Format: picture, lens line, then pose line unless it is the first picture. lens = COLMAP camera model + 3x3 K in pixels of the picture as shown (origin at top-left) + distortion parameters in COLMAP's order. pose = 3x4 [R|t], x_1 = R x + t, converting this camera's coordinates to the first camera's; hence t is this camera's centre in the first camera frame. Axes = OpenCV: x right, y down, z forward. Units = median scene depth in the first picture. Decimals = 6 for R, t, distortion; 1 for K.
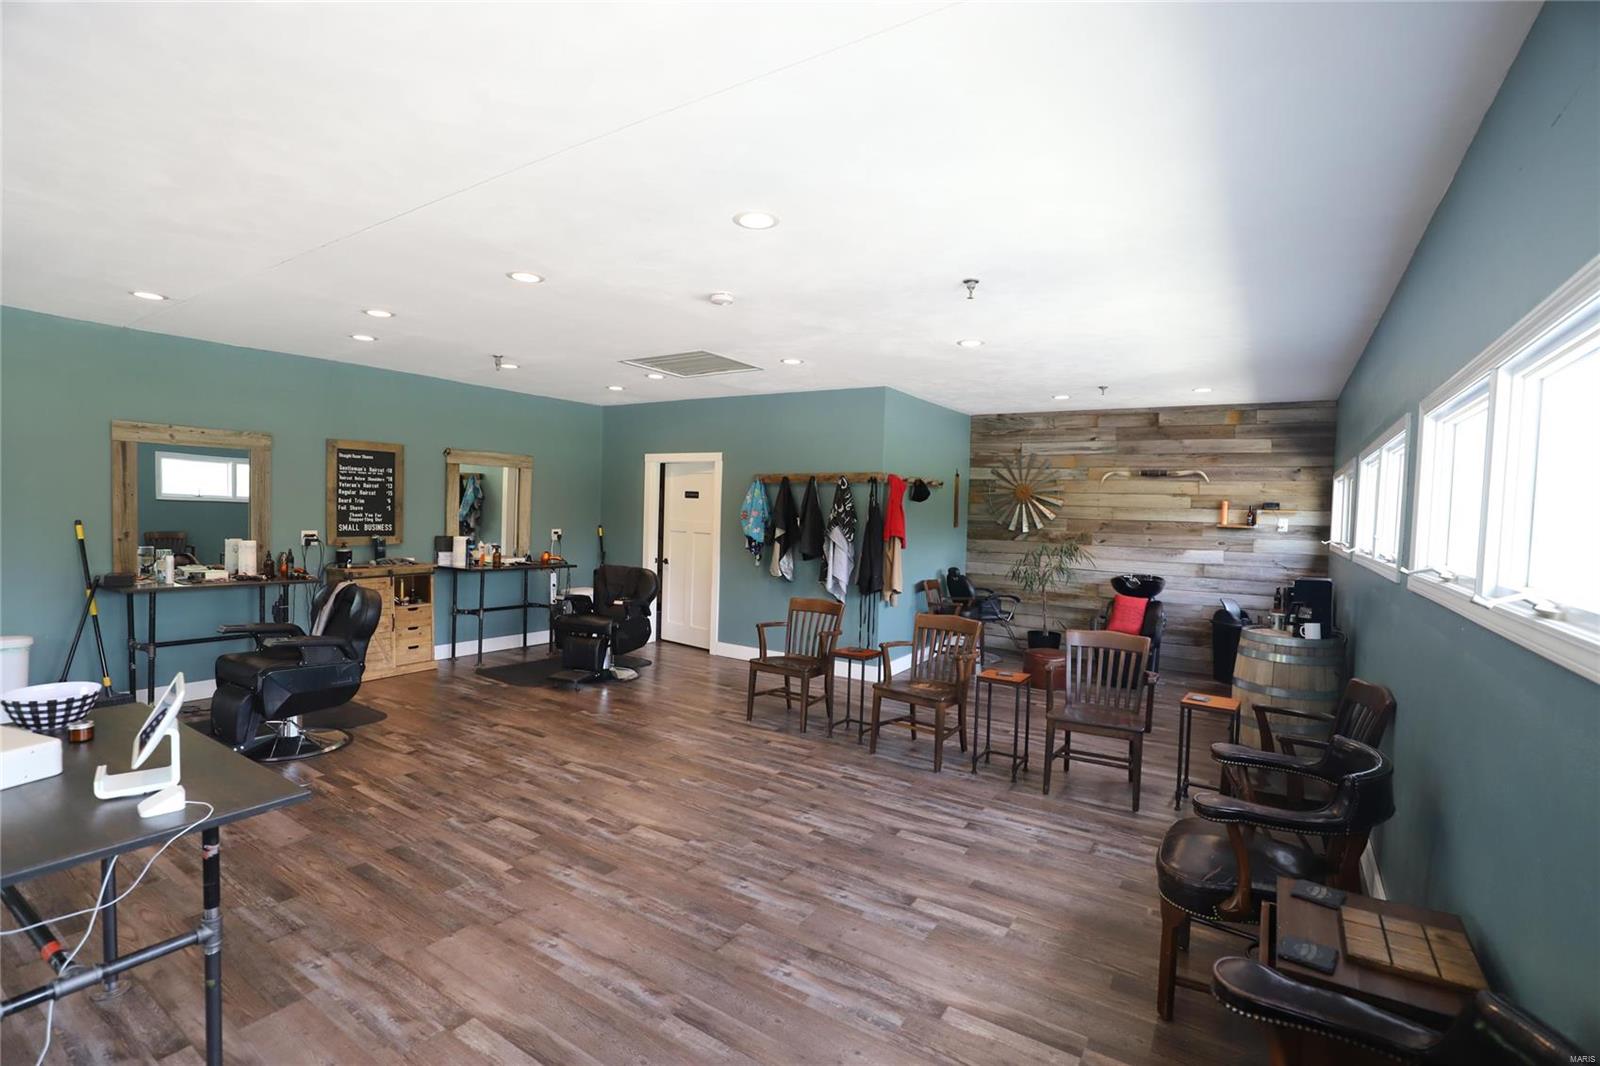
lens RADIAL K [[734.7, 0, 800.0], [0, 734.7, 533.0], [0, 0, 1]] dist [-0.028187, -0.000075]
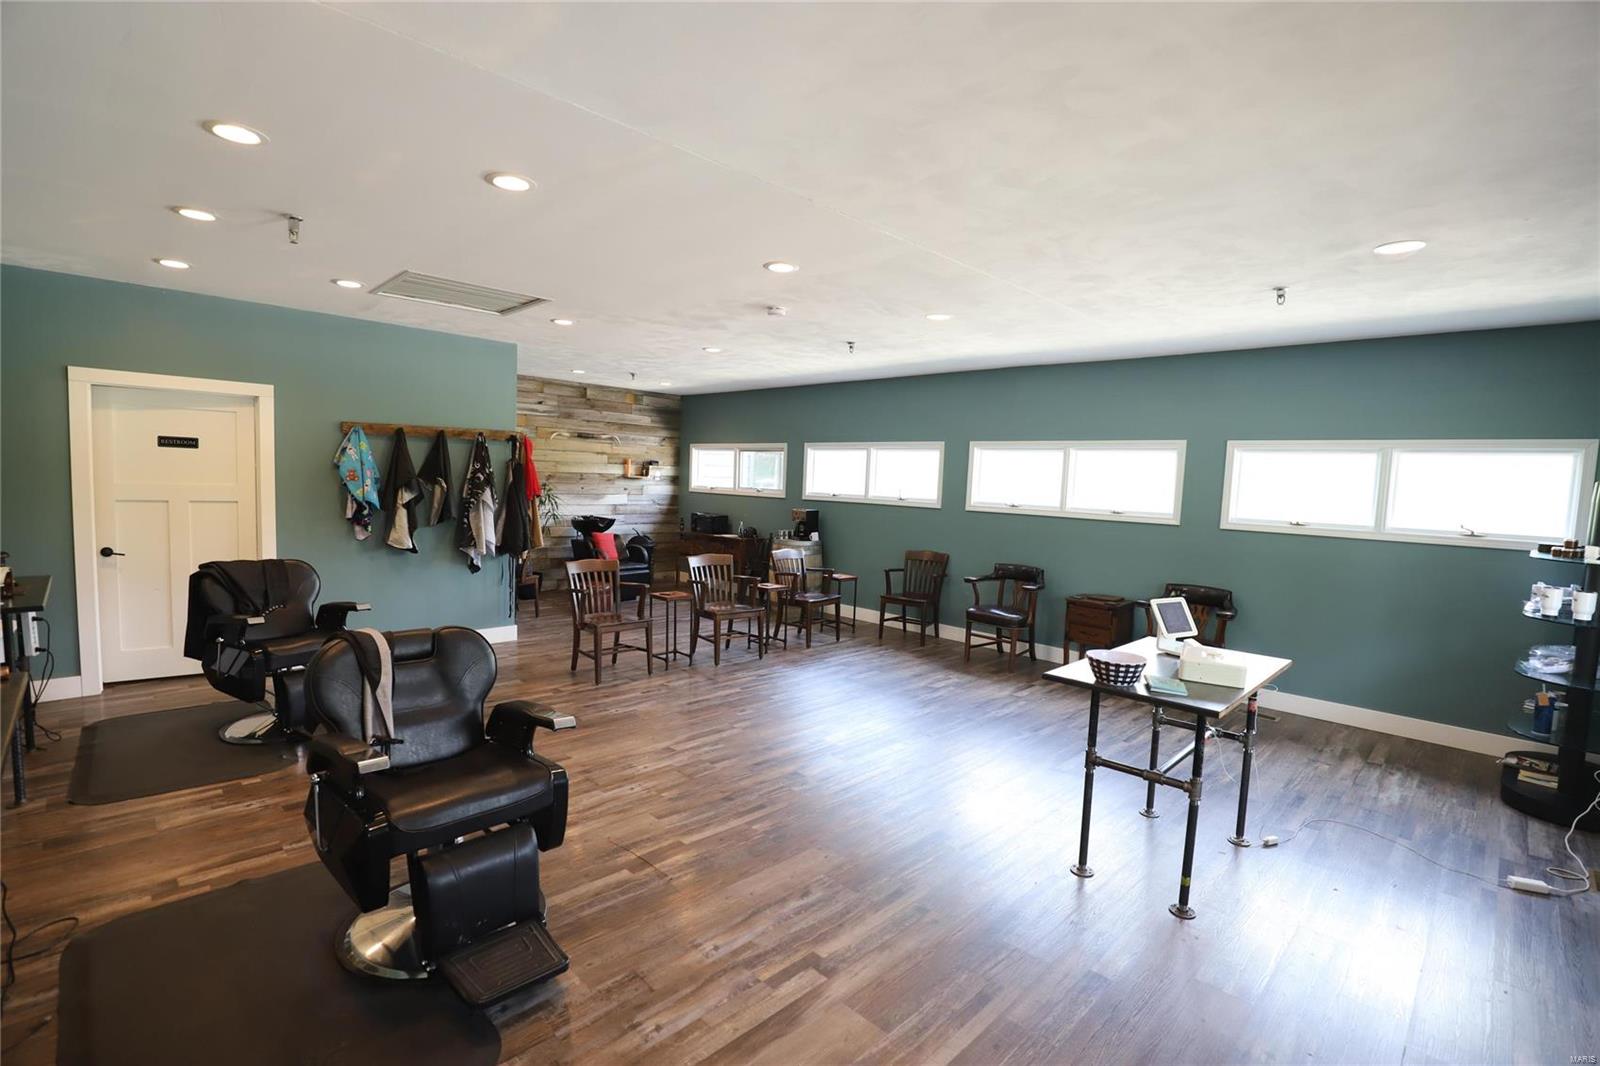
lens RADIAL K [[734.7, 0, 800.0], [0, 734.7, 533.0], [0, 0, 1]] dist [-0.028187, -0.000075]
pose [[0.205842, -0.095118, 0.973952, -0.751050], [0.001034, 0.995286, 0.096983, -0.039111], [-0.978585, -0.018956, 0.204970, 0.399526]]
